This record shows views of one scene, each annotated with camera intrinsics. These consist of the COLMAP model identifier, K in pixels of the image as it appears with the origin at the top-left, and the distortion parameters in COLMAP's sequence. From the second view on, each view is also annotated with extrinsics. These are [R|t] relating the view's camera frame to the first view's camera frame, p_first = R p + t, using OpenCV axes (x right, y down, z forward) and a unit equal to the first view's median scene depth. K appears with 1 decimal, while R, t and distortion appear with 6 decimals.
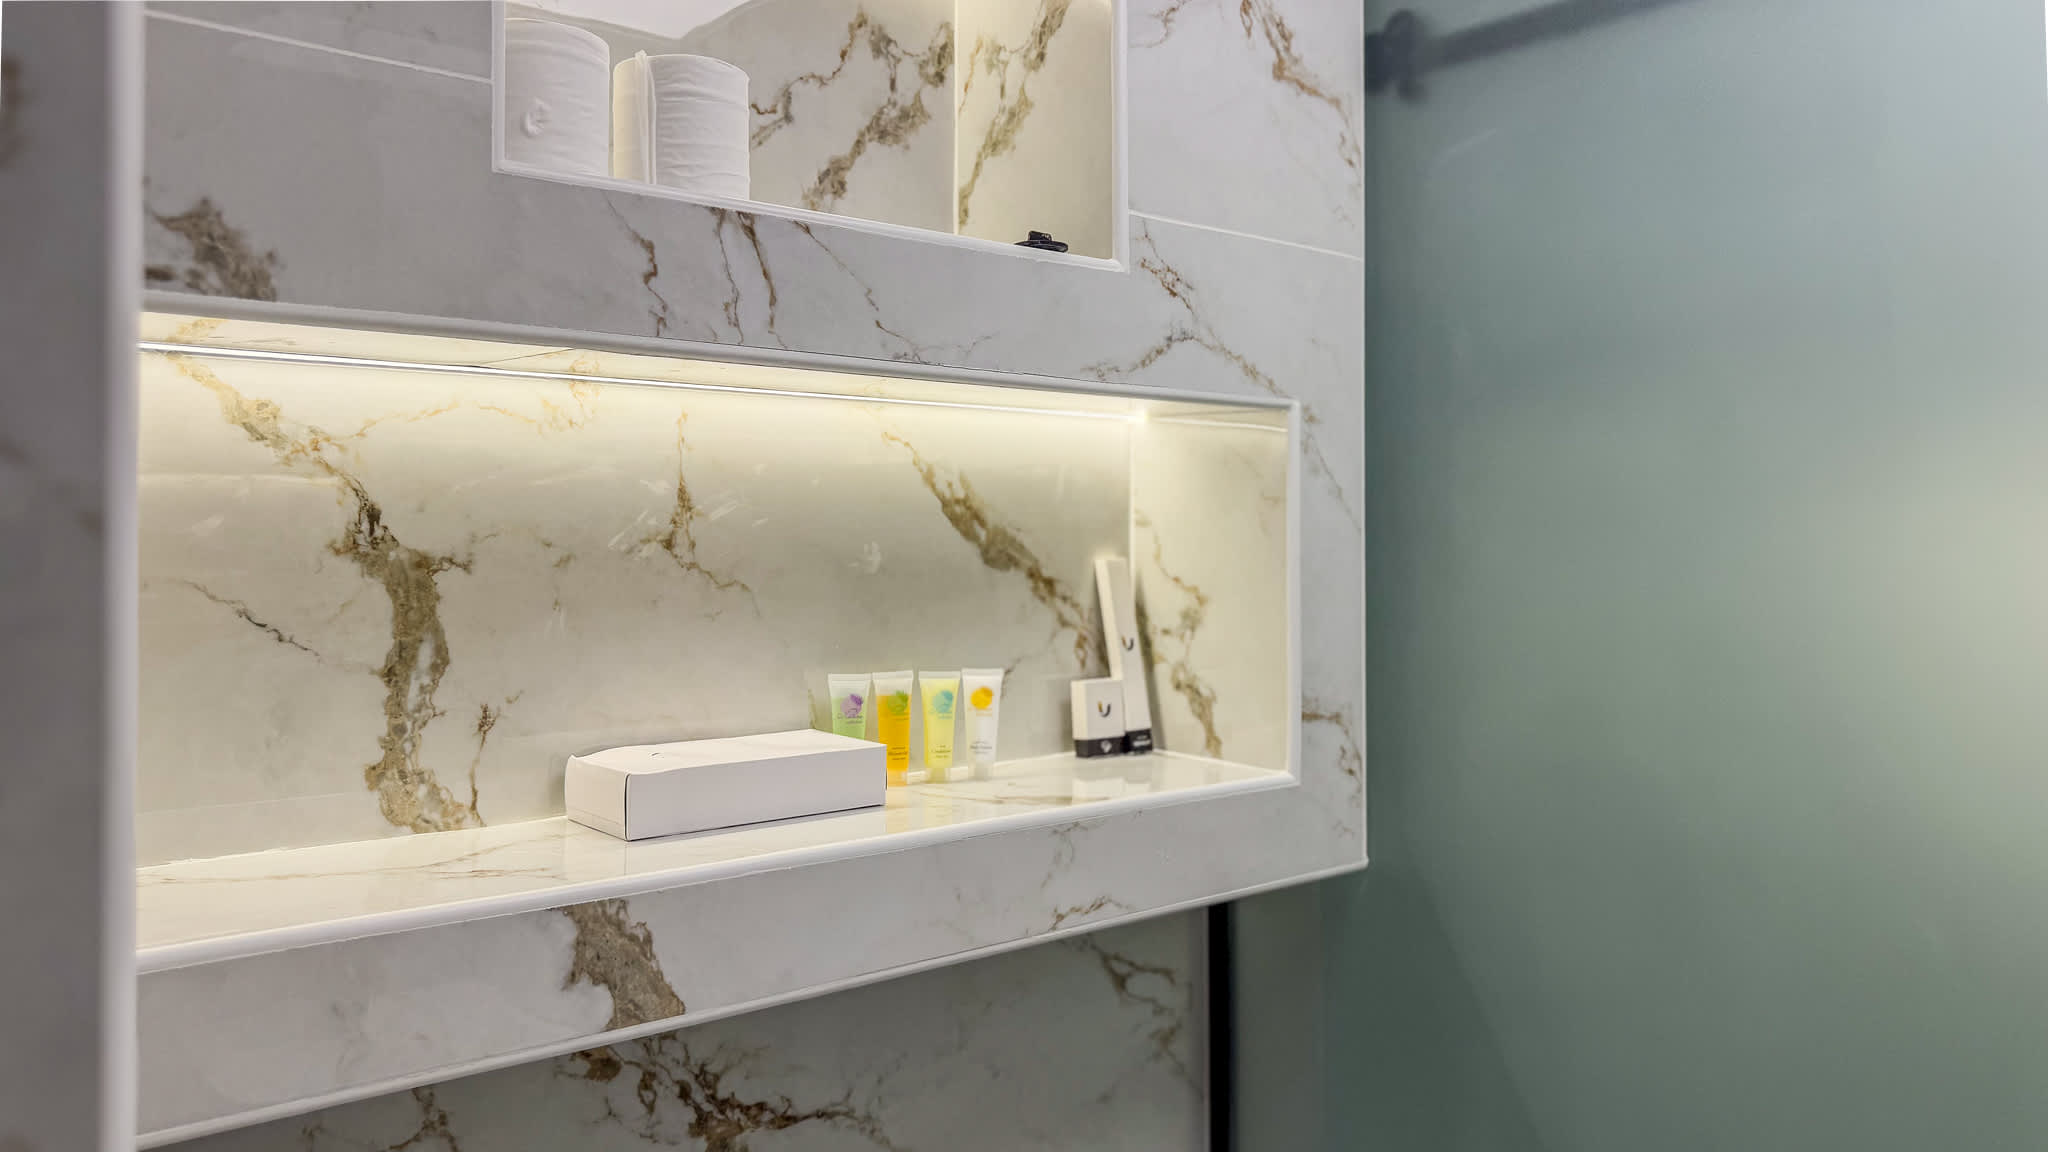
lens RADIAL K [[1484.4, 0, 1016.8], [0, 1484.4, 554.6], [0, 0, 1]] dist [0.020884, -0.000273]
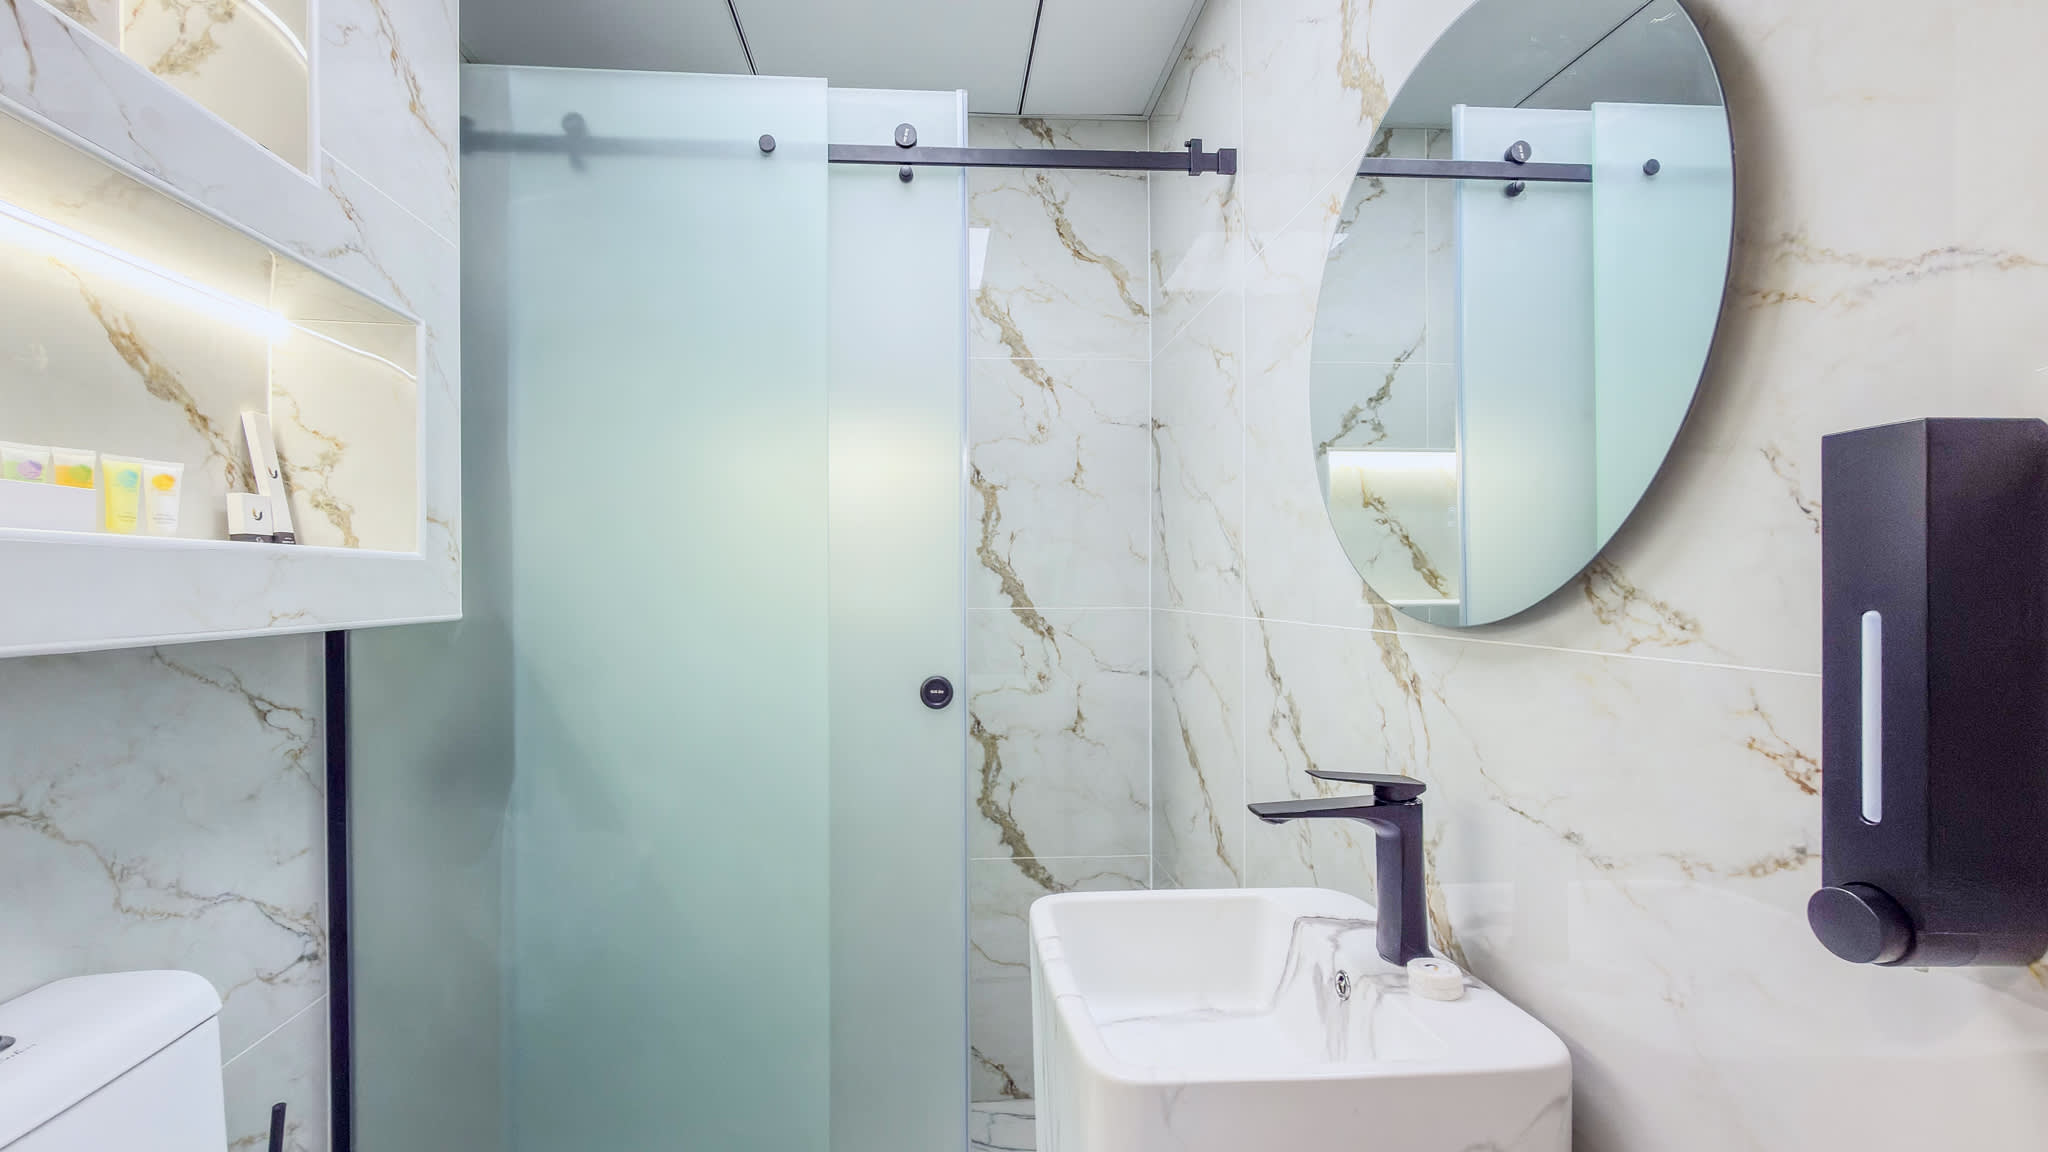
lens RADIAL K [[848.5, 0, 965.5], [0, 848.5, 582.8], [0, 0, 1]] dist [0.001453, 0.000030]
pose [[0.605658, 0.000197, 0.795725, -0.181553], [-0.003040, 0.999993, 0.002066, 0.172107], [-0.795719, -0.003670, 0.605655, -0.016307]]
